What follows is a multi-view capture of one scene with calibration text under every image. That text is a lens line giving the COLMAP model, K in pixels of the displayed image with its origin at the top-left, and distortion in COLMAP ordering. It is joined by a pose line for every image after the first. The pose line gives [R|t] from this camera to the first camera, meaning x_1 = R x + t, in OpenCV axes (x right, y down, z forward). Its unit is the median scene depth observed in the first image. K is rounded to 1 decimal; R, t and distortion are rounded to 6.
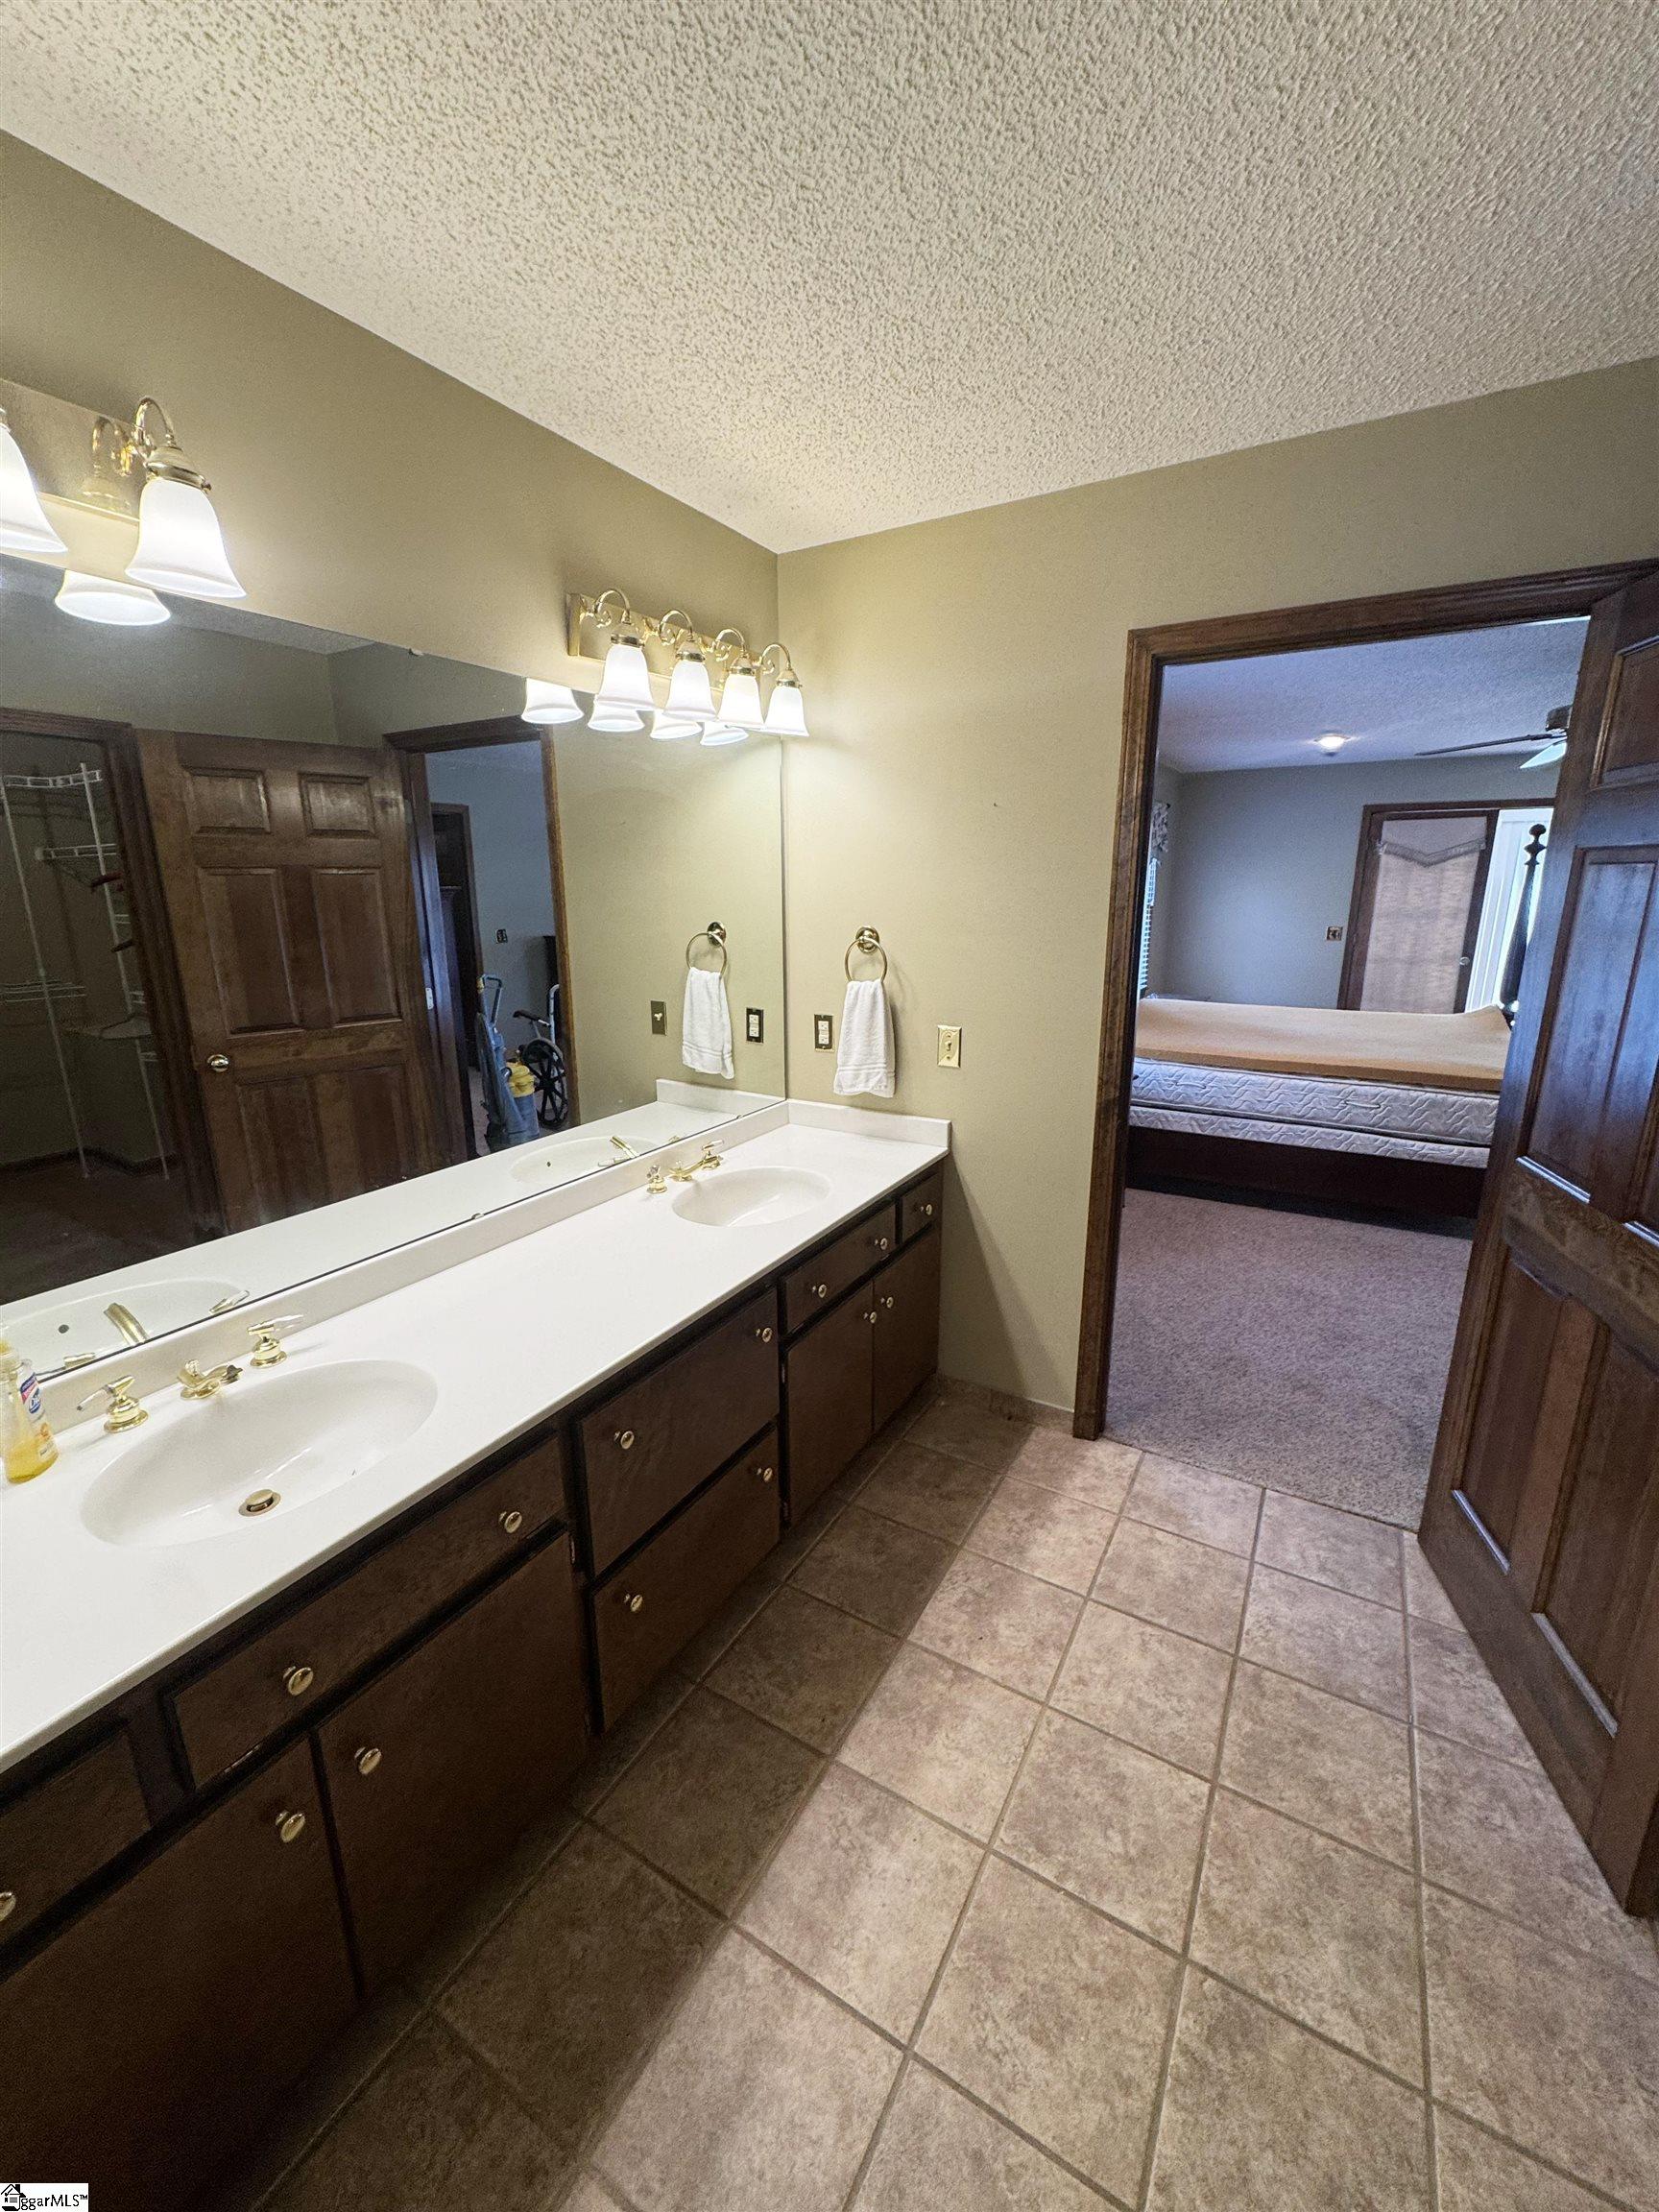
lens RADIAL K [[875.5, 0, 824.7], [0, 875.5, 1124.8], [0, 0, 1]] dist [-0.003538, -0.000065]
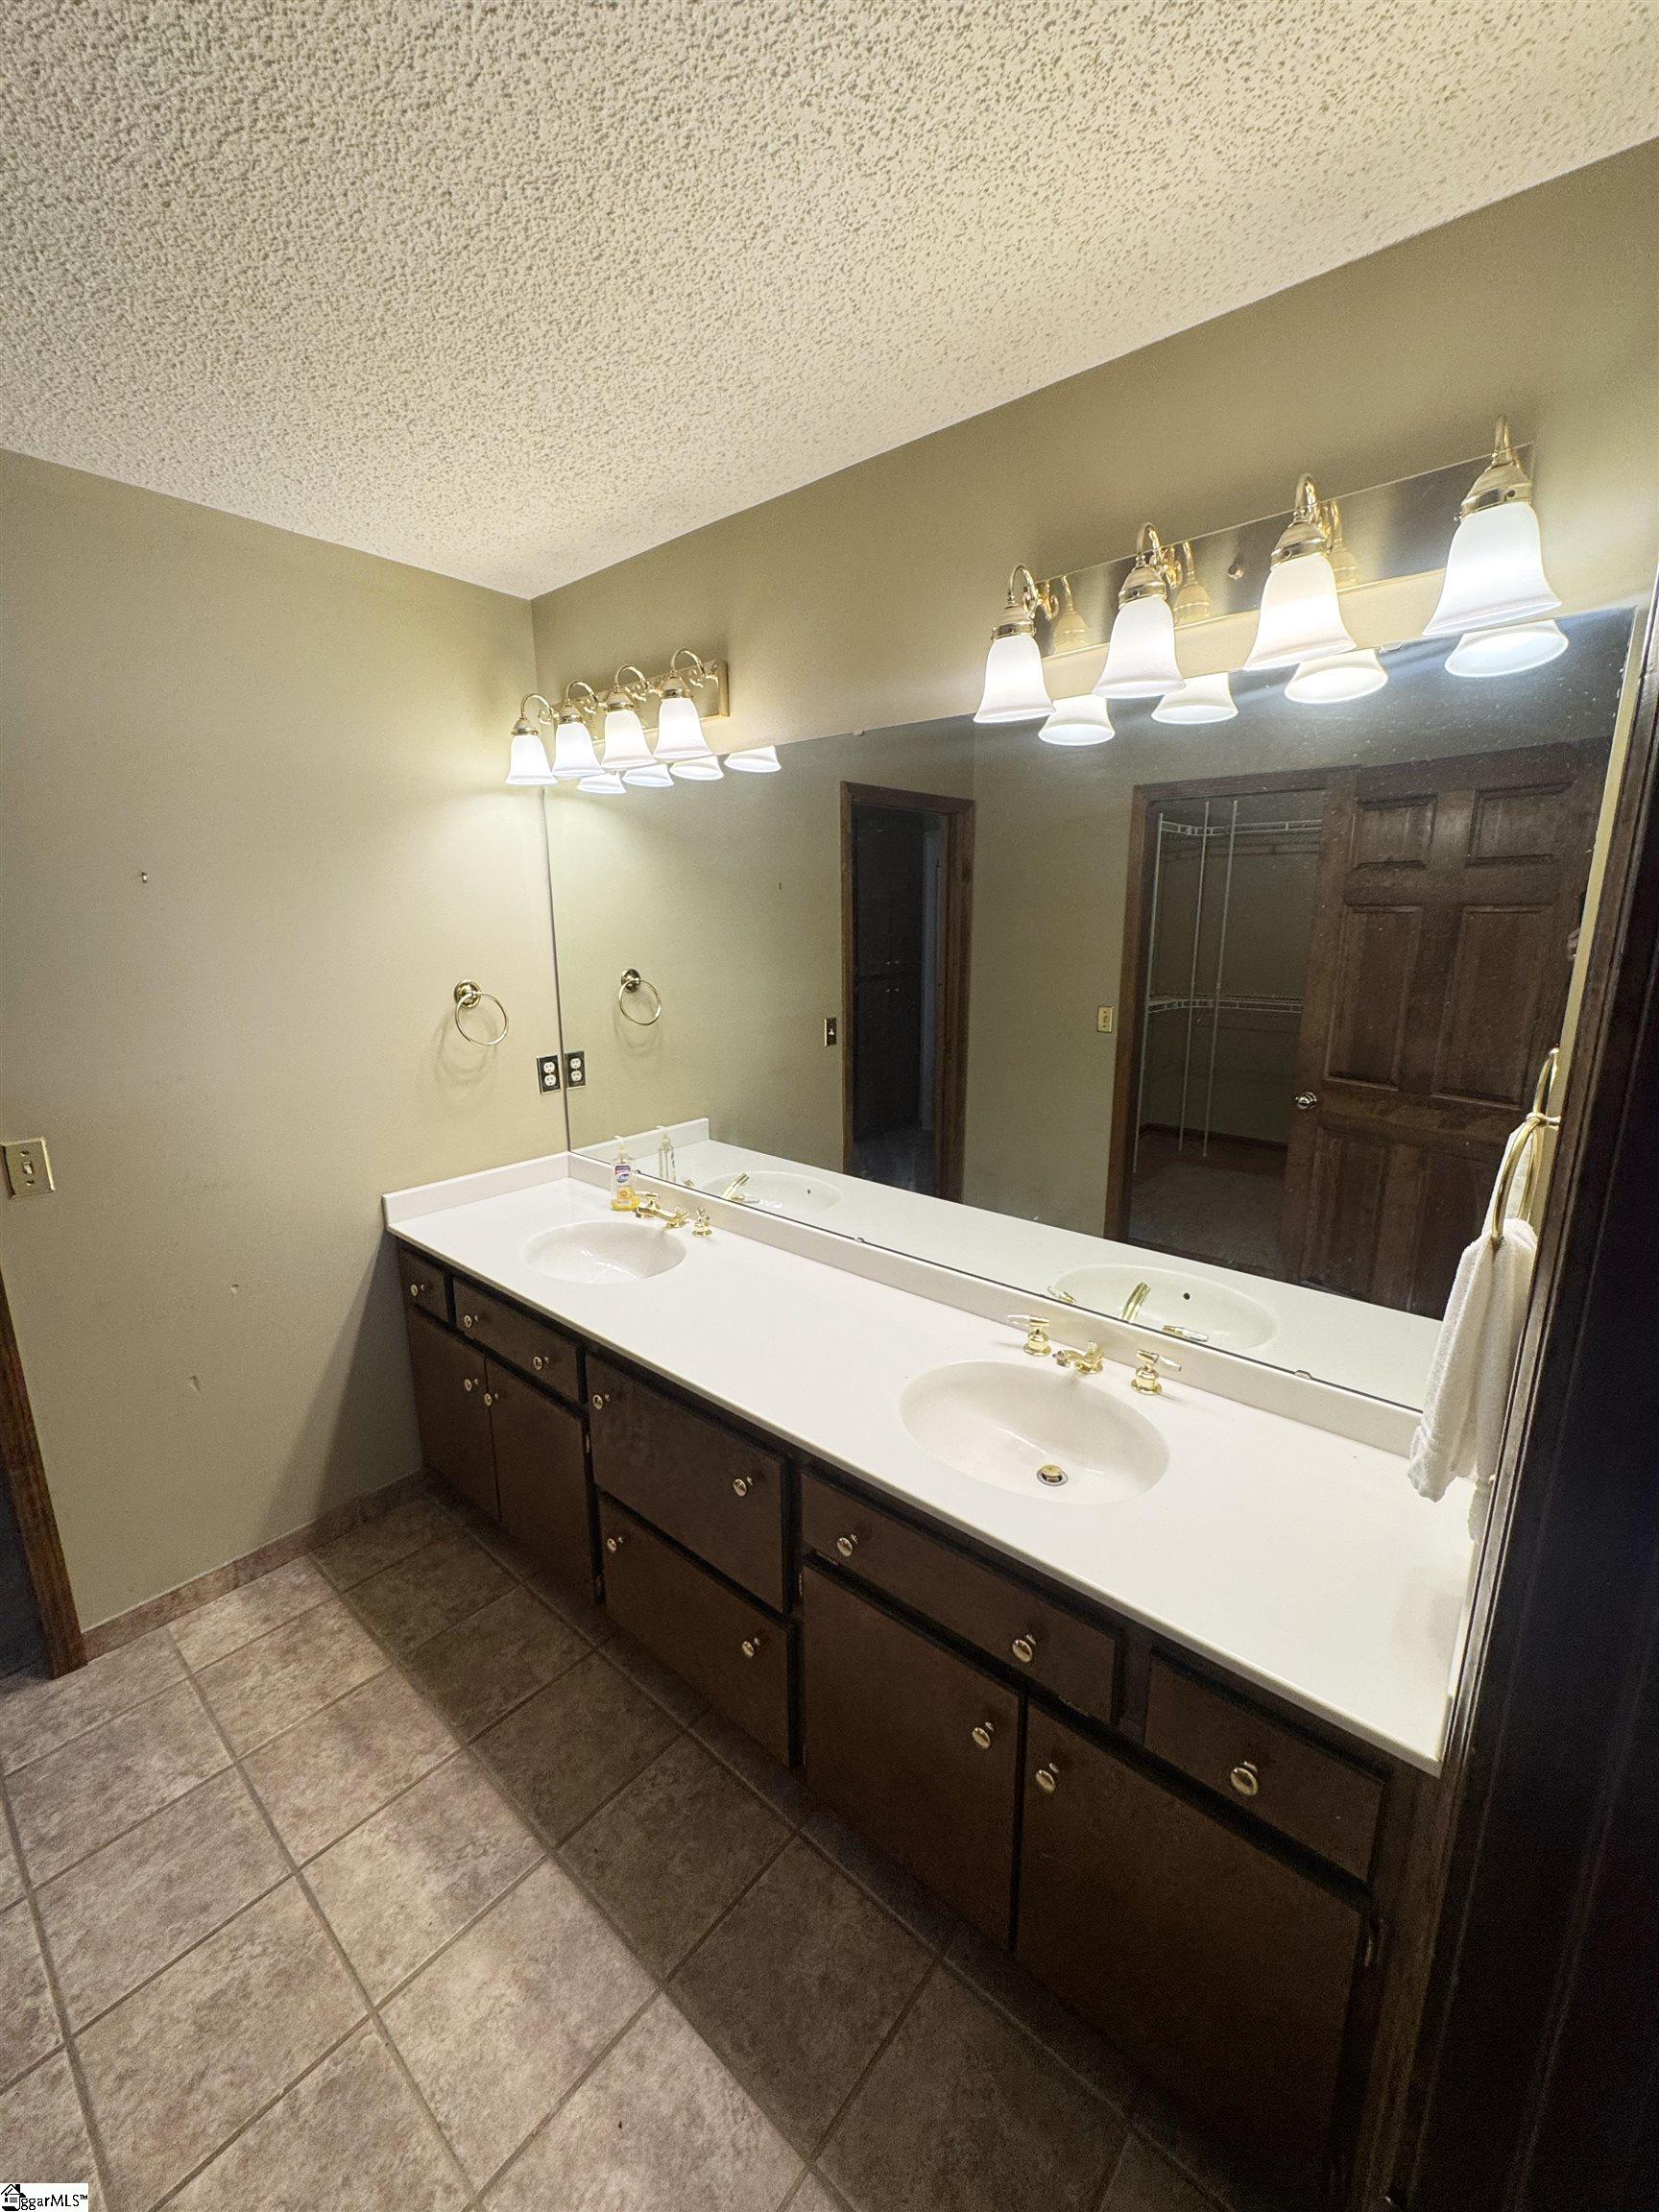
lens RADIAL K [[875.5, 0, 826.4], [0, 875.5, 1110.7], [0, 0, 1]] dist [-0.003538, -0.000065]
pose [[-0.168578, 0.225438, -0.959562, 0.621244], [-0.253597, 0.930804, 0.263234, -0.323849], [0.952507, 0.287718, -0.099743, 1.031385]]
